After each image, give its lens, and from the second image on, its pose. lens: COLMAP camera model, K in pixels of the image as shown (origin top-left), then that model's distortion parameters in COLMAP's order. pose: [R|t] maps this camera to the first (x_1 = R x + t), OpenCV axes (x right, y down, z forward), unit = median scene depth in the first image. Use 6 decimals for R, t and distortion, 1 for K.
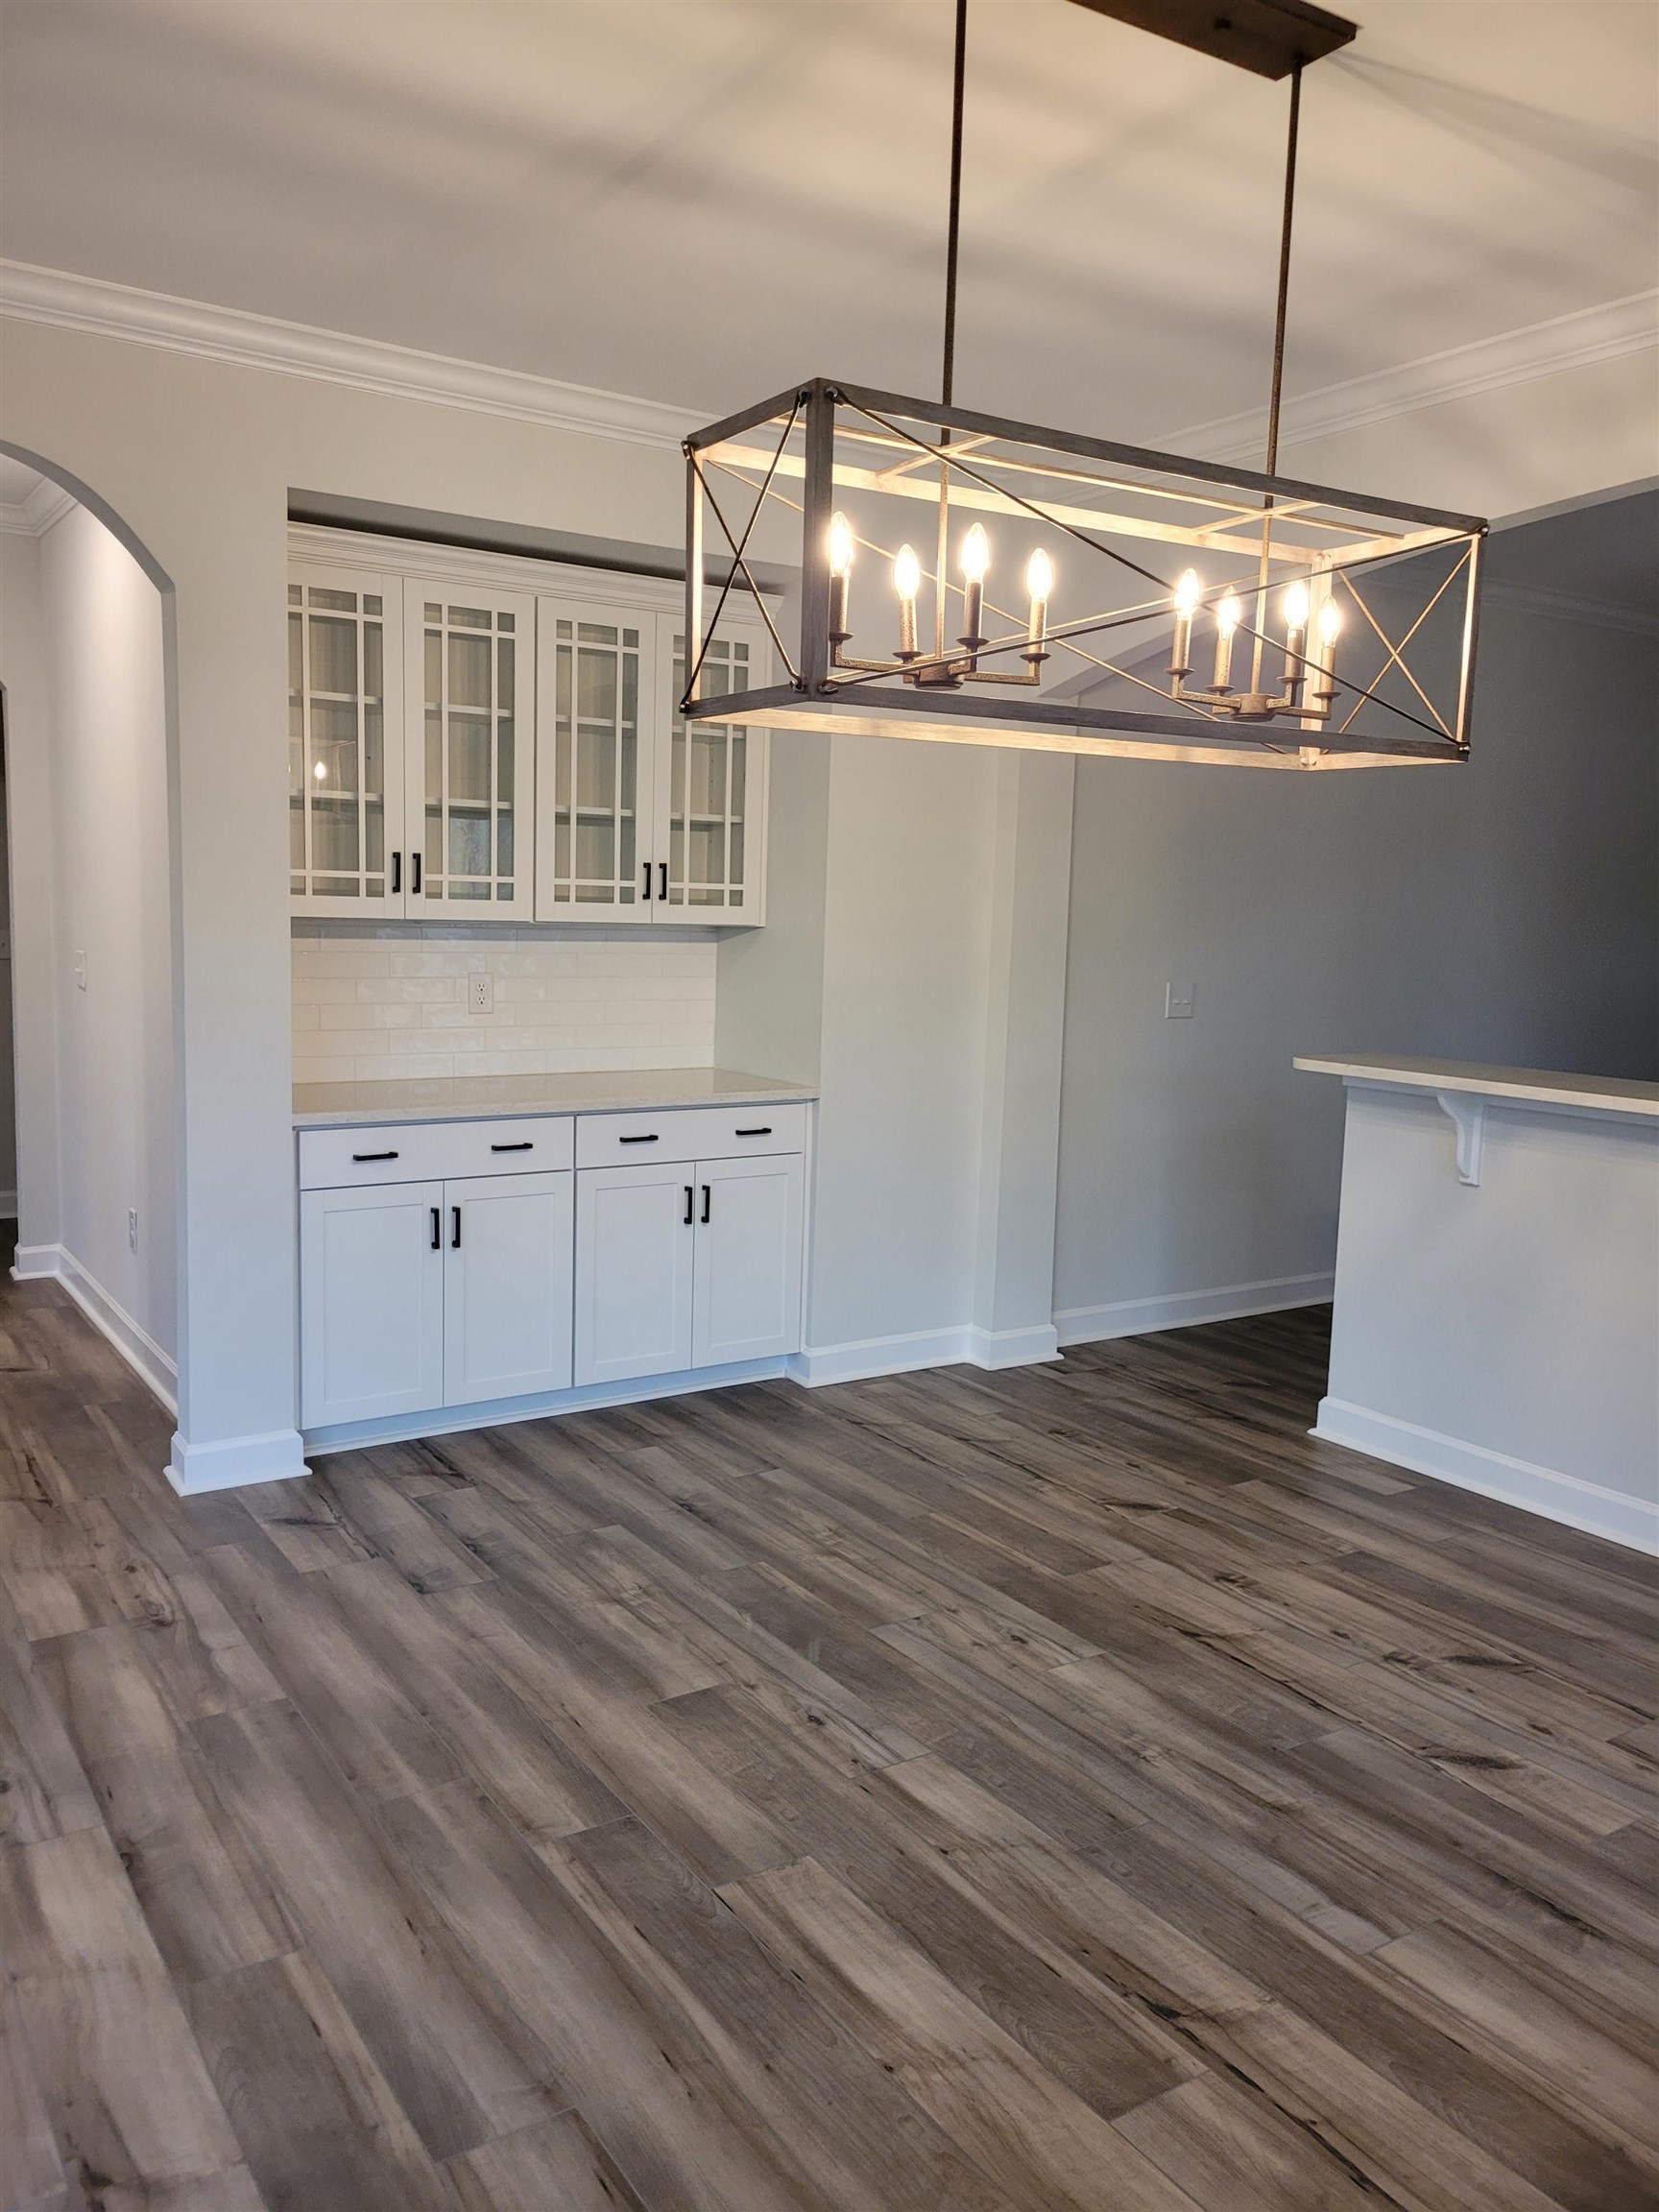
lens RADIAL K [[1670.3, 0, 820.9], [0, 1670.3, 1090.5], [0, 0, 1]] dist [0.056509, -0.048567]
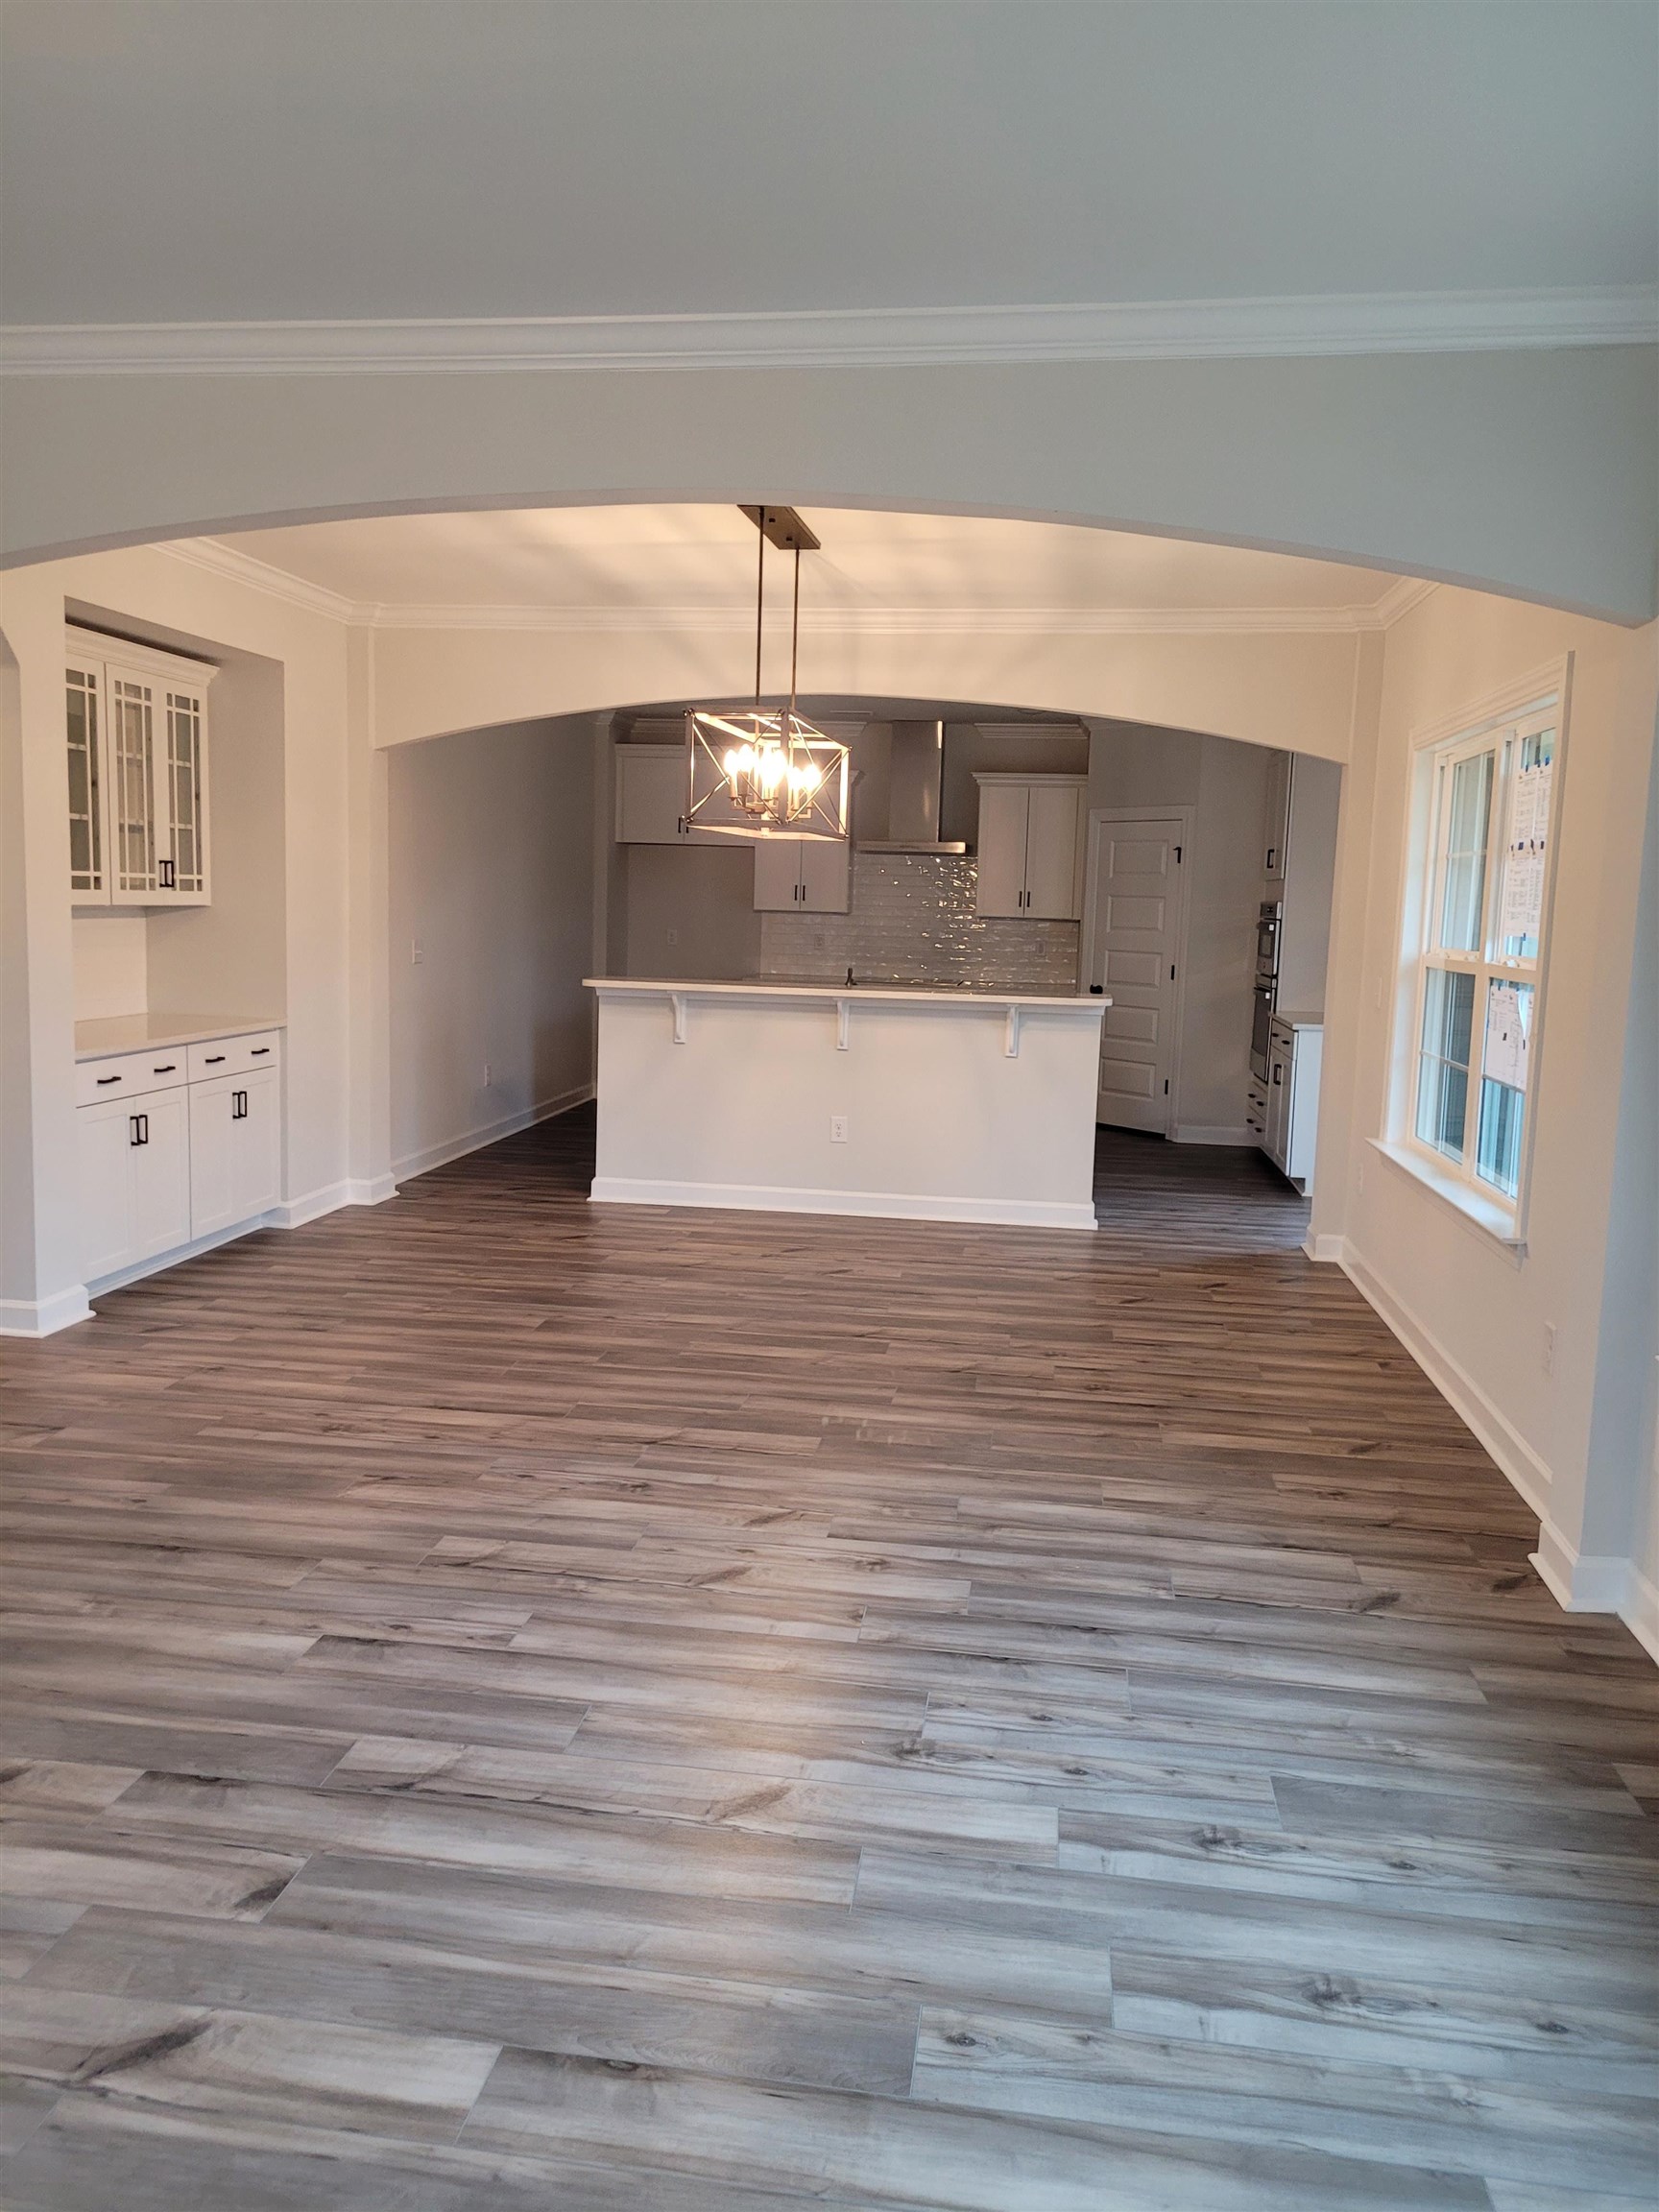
lens RADIAL K [[1670.3, 0, 820.9], [0, 1670.3, 1090.5], [0, 0, 1]] dist [0.056509, -0.048567]
pose [[0.663758, -0.095763, 0.741791, -0.843443], [0.074818, 0.995296, 0.061543, 0.006056], [-0.744196, 0.014650, 0.667801, -0.329983]]
